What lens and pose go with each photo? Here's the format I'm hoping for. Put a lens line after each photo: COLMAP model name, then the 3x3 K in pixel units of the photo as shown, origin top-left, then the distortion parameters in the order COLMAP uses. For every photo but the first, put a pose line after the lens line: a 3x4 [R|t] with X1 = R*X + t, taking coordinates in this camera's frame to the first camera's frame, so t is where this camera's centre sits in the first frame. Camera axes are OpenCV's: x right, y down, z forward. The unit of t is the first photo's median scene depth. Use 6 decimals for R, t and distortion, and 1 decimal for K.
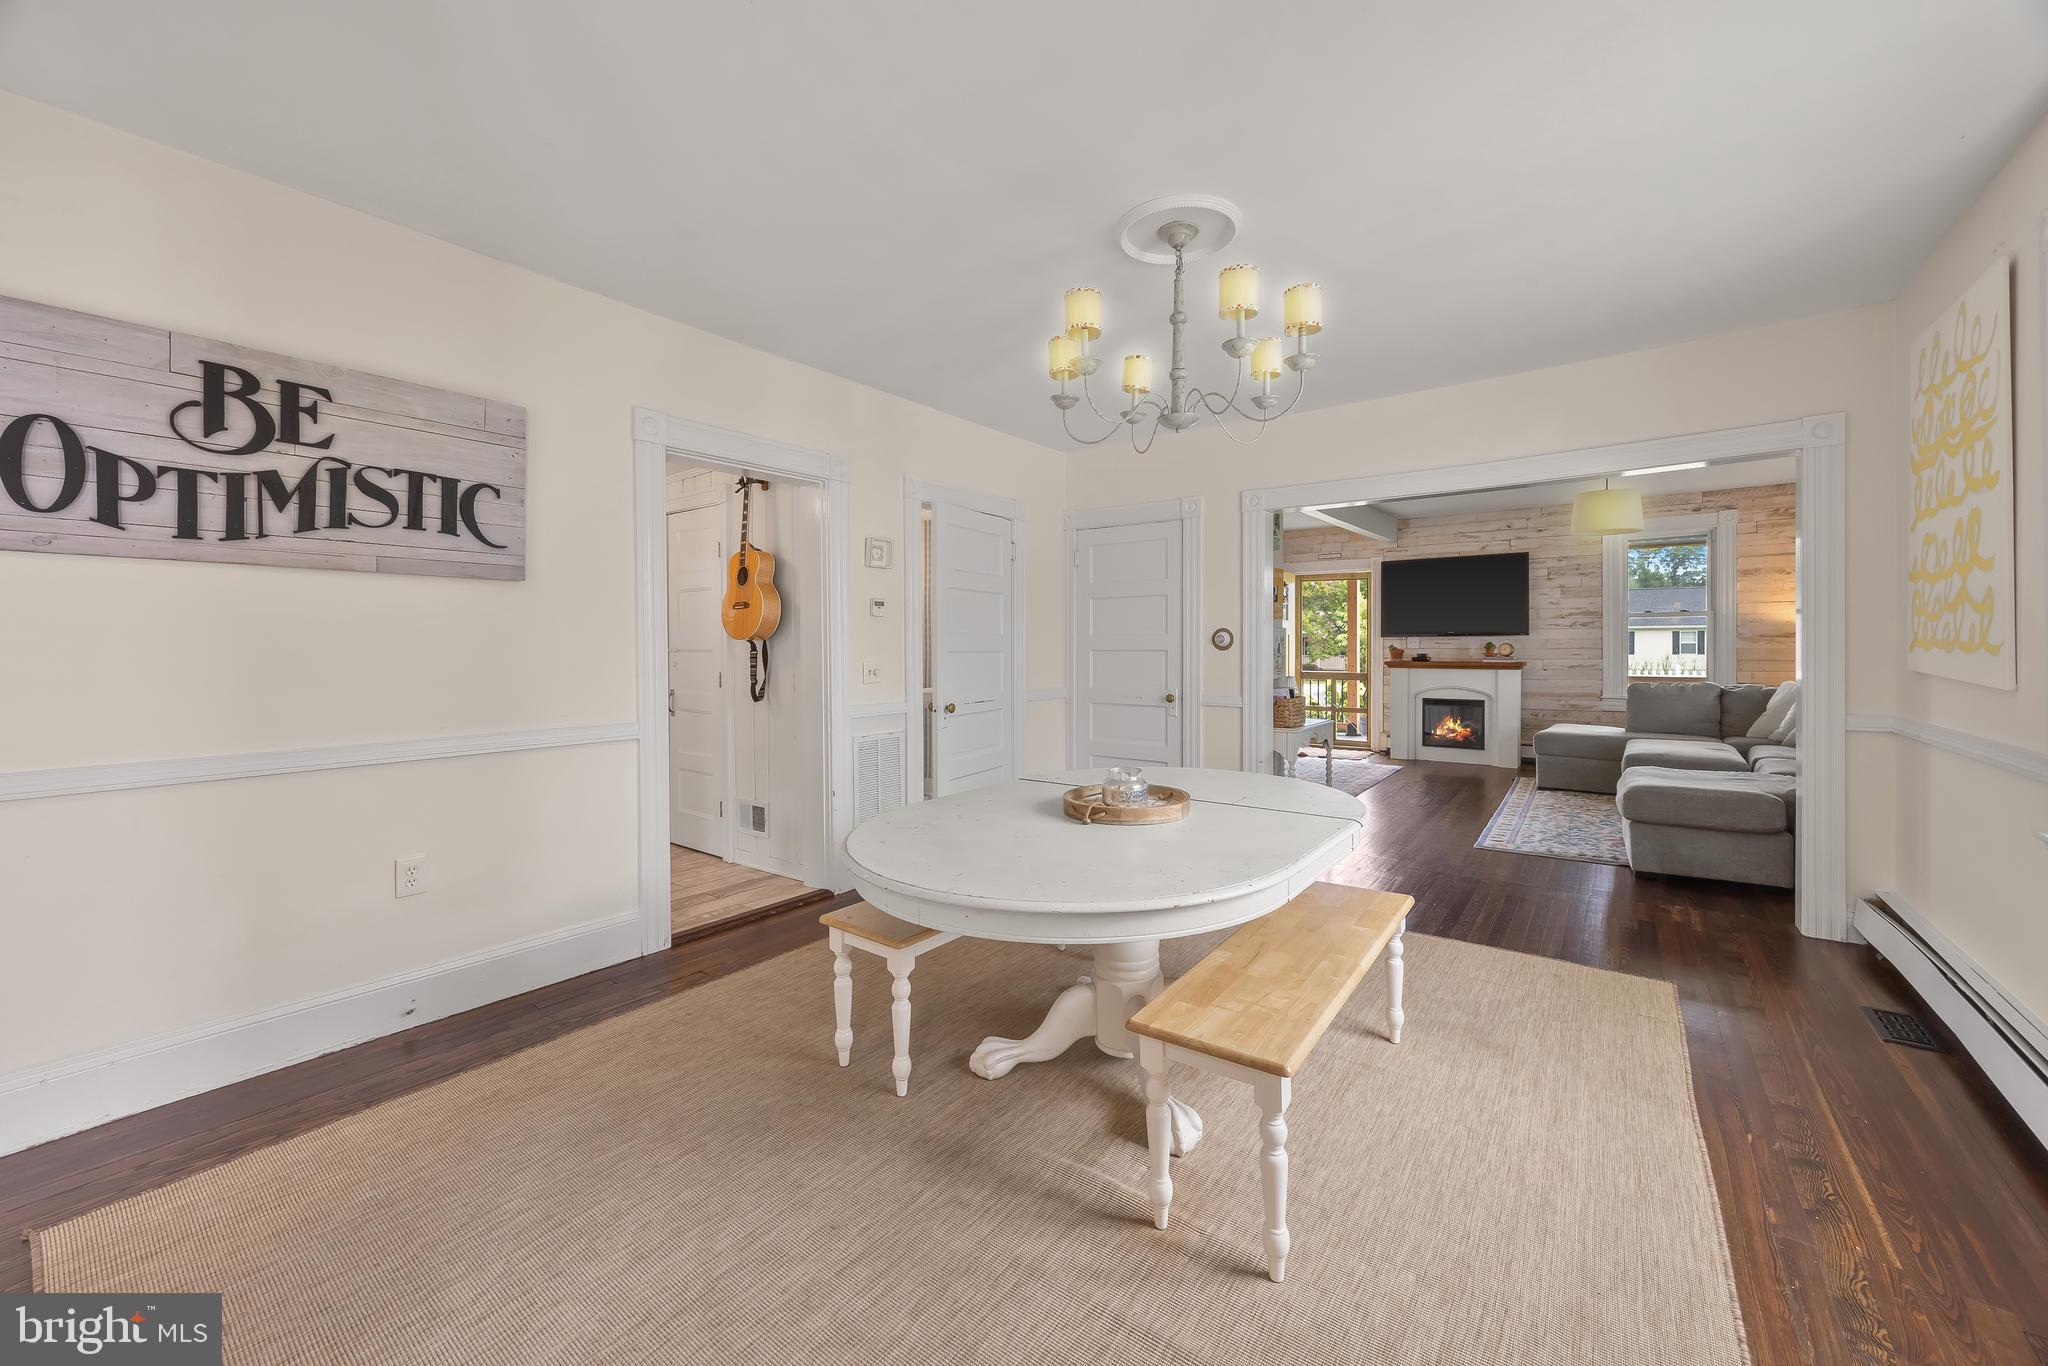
lens RADIAL K [[793.6, 0, 1051.6], [0, 793.6, 662.2], [0, 0, 1]] dist [0.028619, 0.000038]
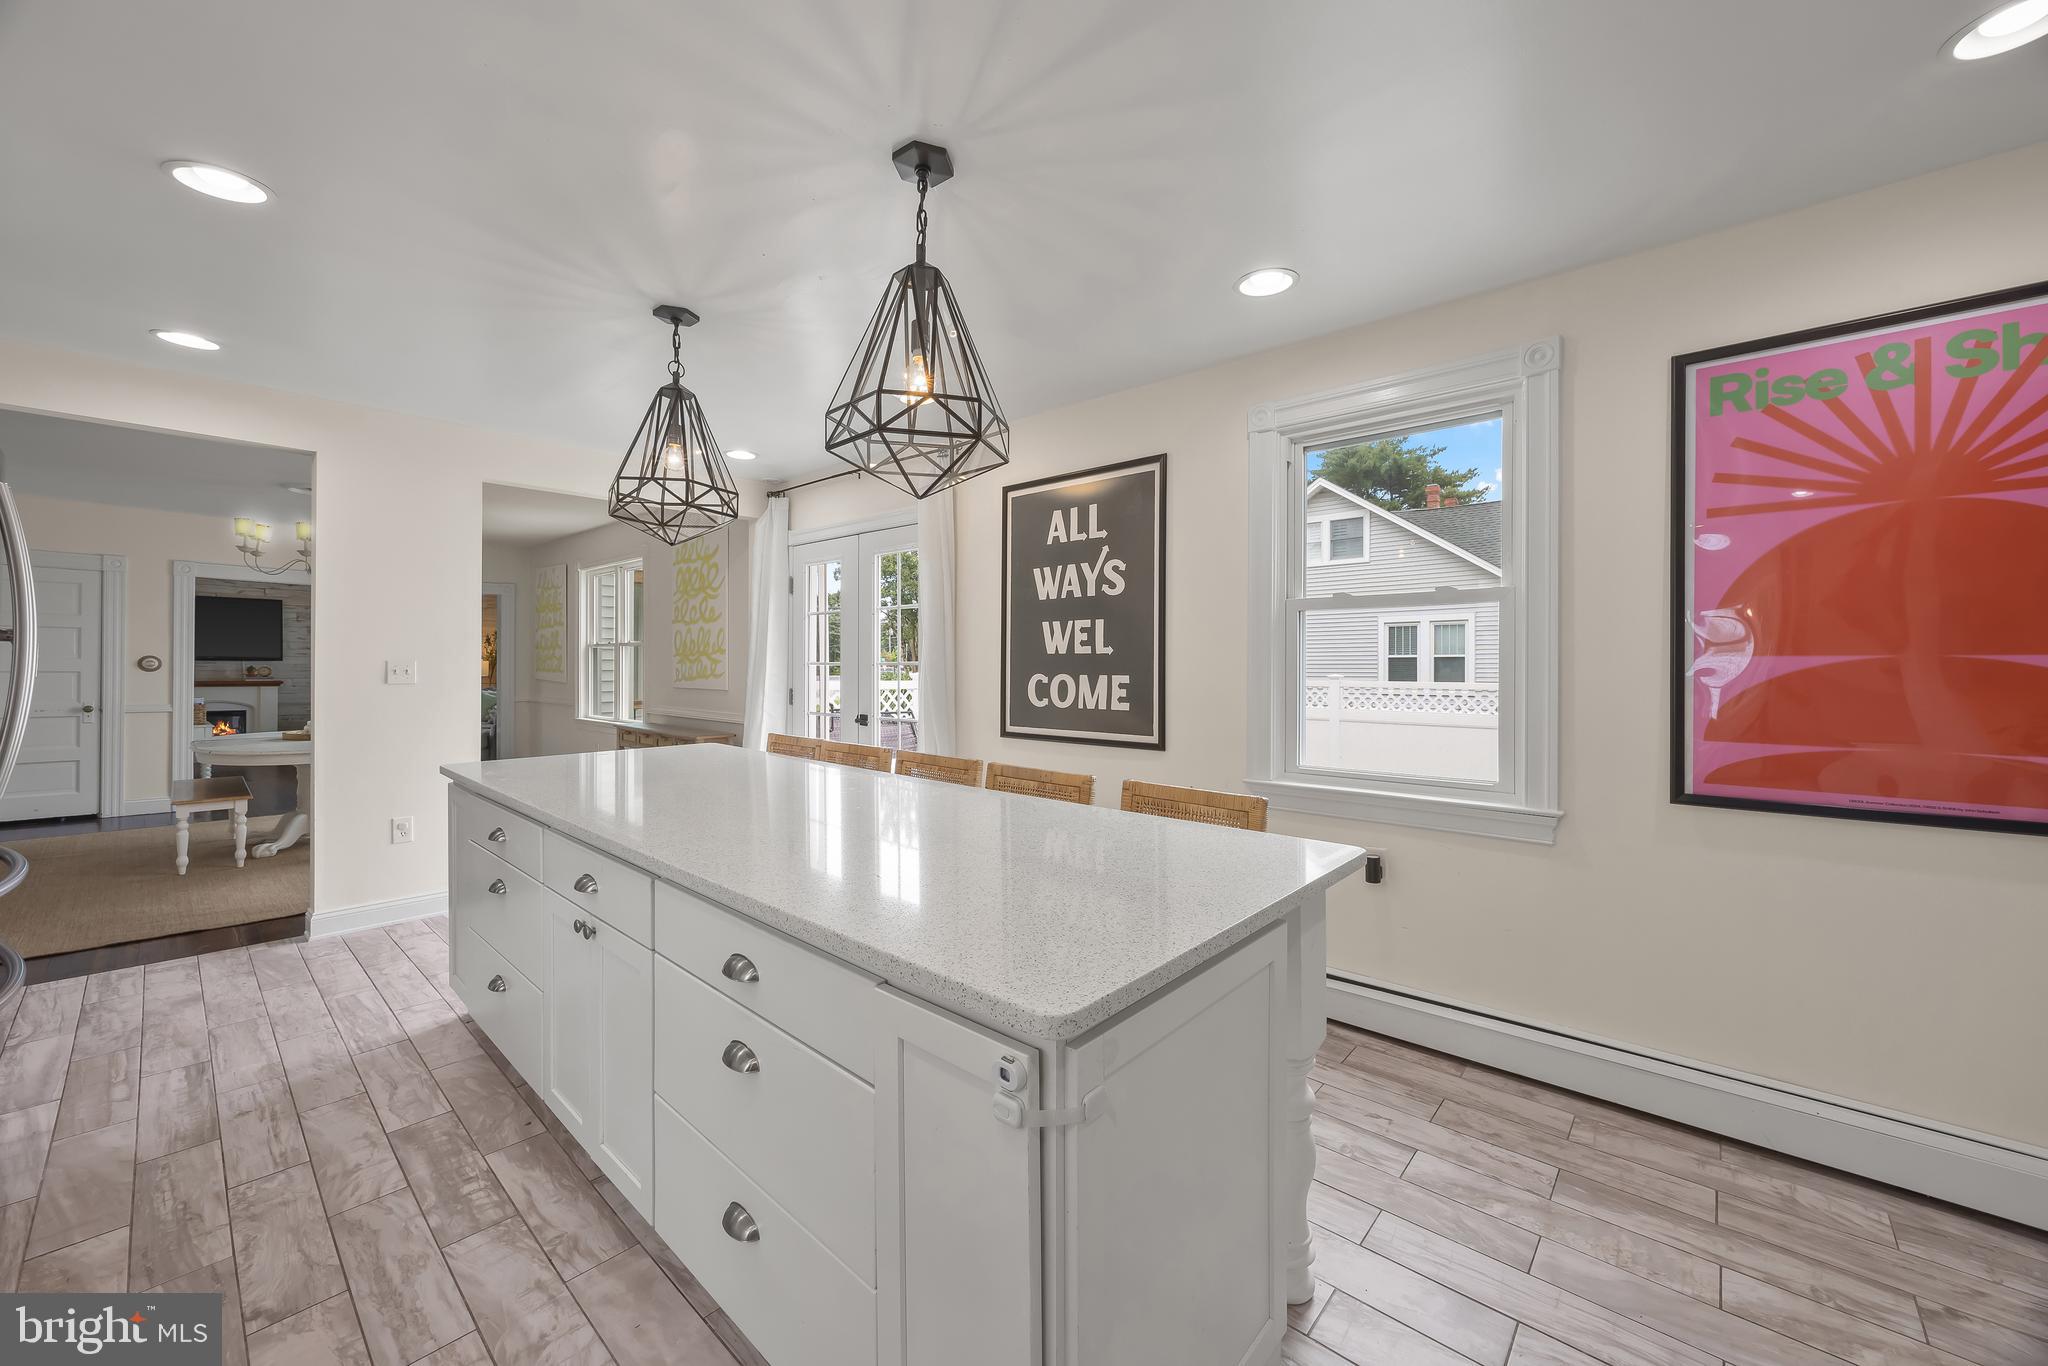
lens RADIAL K [[778.8, 0, 1025.8], [0, 778.8, 665.6], [0, 0, 1]] dist [-0.000145, -0.000022]
pose [[0.108690, 0.008386, 0.994040, -0.723548], [0.015323, 0.999831, -0.010110, 0.008774], [-0.993958, 0.016331, 0.108544, -0.495813]]
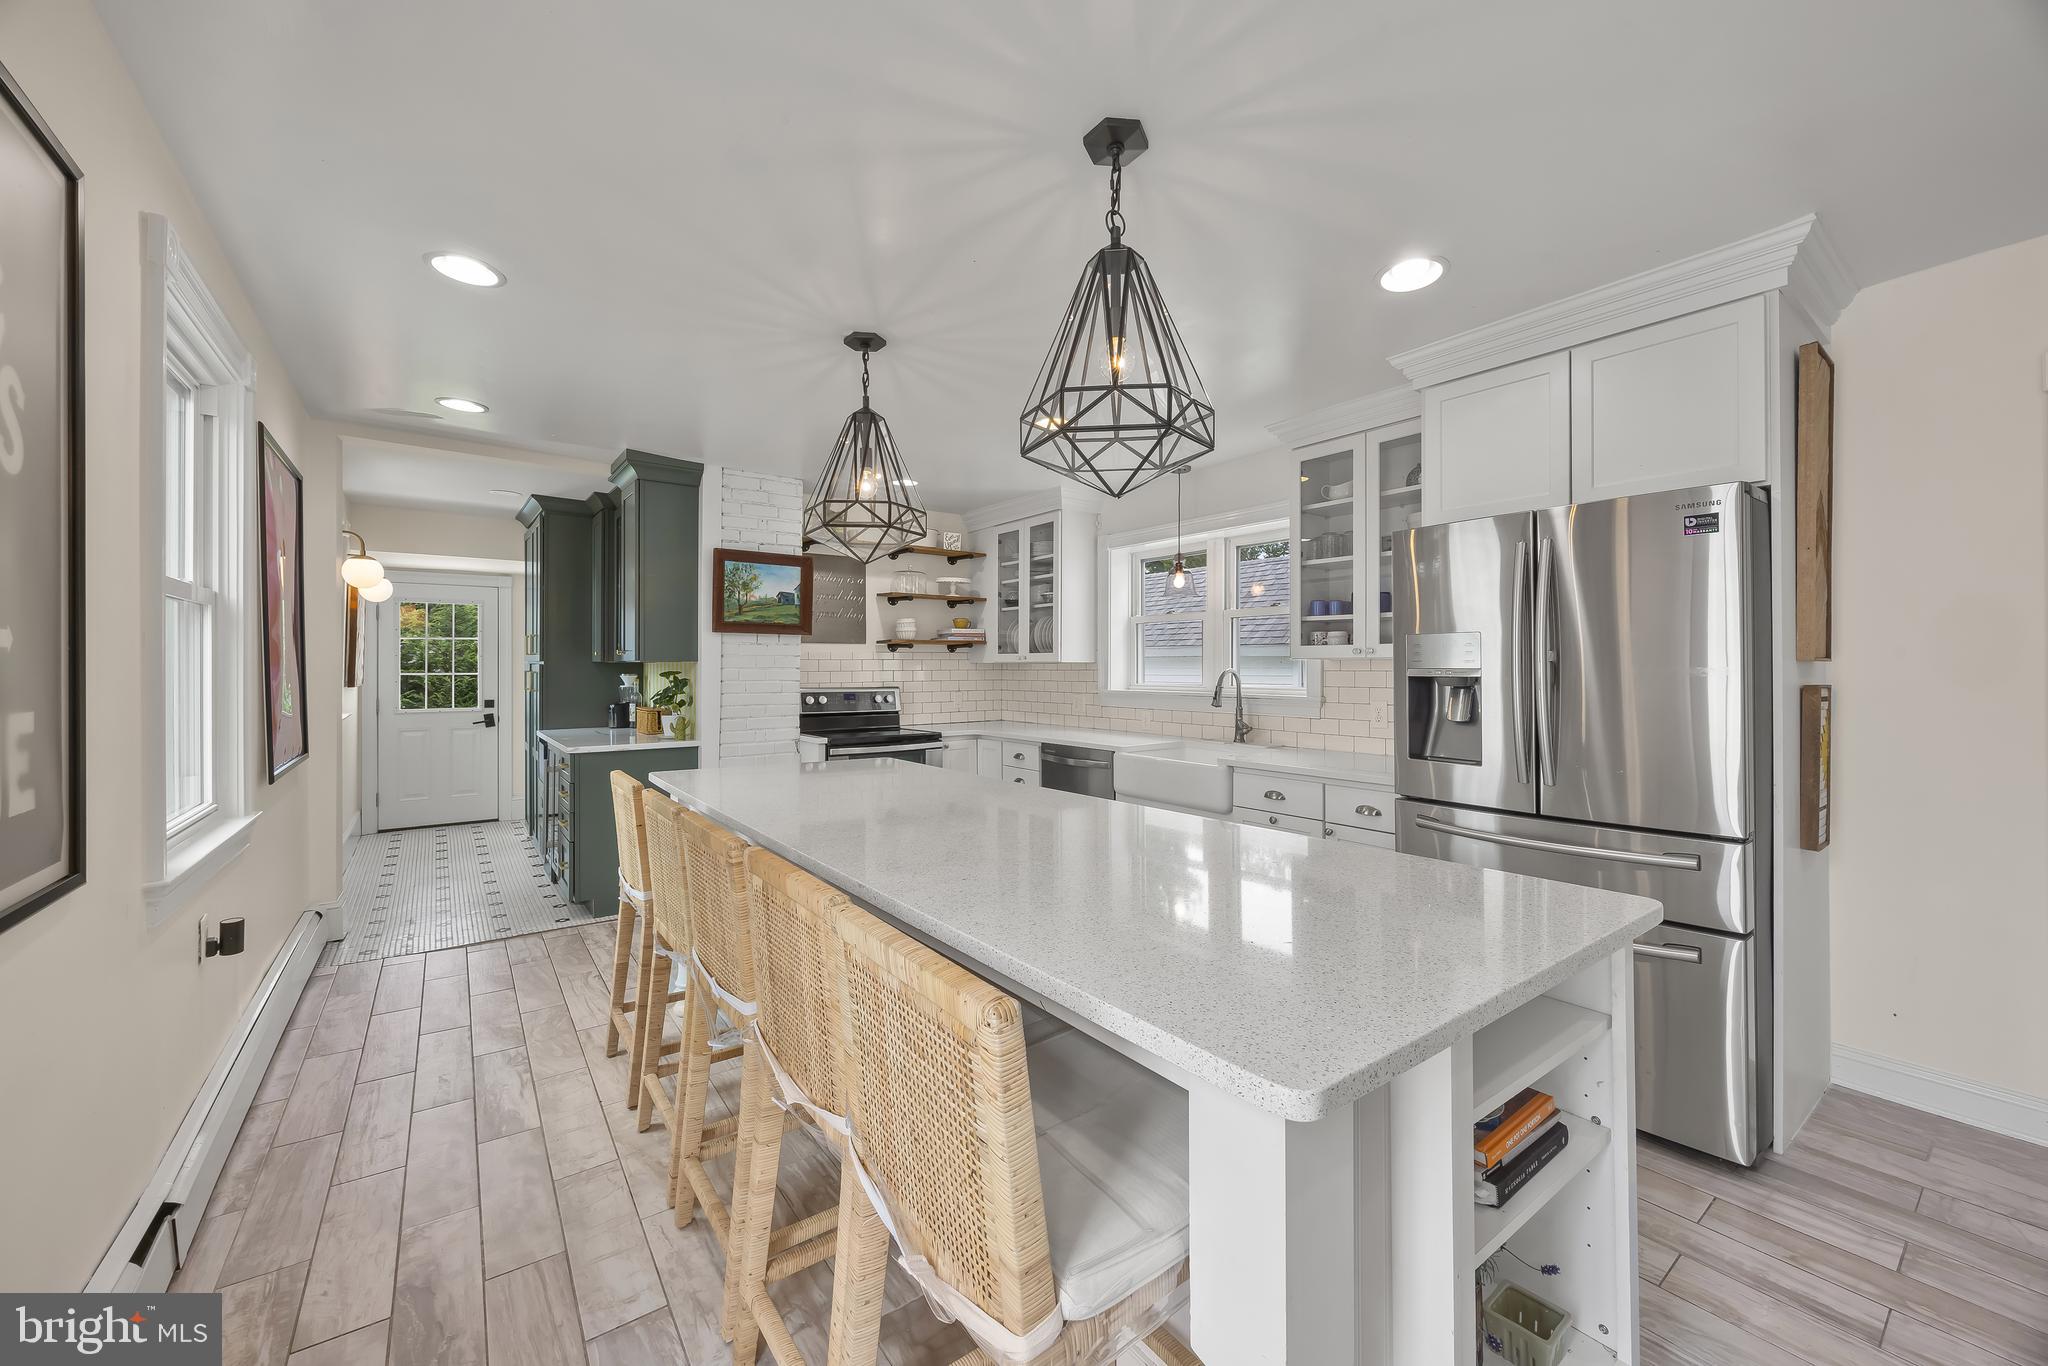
lens RADIAL K [[785.1, 0, 1028.0], [0, 785.1, 668.2], [0, 0, 1]] dist [-0.000226, 0.000036]
pose [[-0.304347, 0.008085, -0.952527, -0.097470], [-0.017951, 0.999738, 0.014221, -0.005888], [0.952392, 0.021427, -0.304122, -0.225653]]
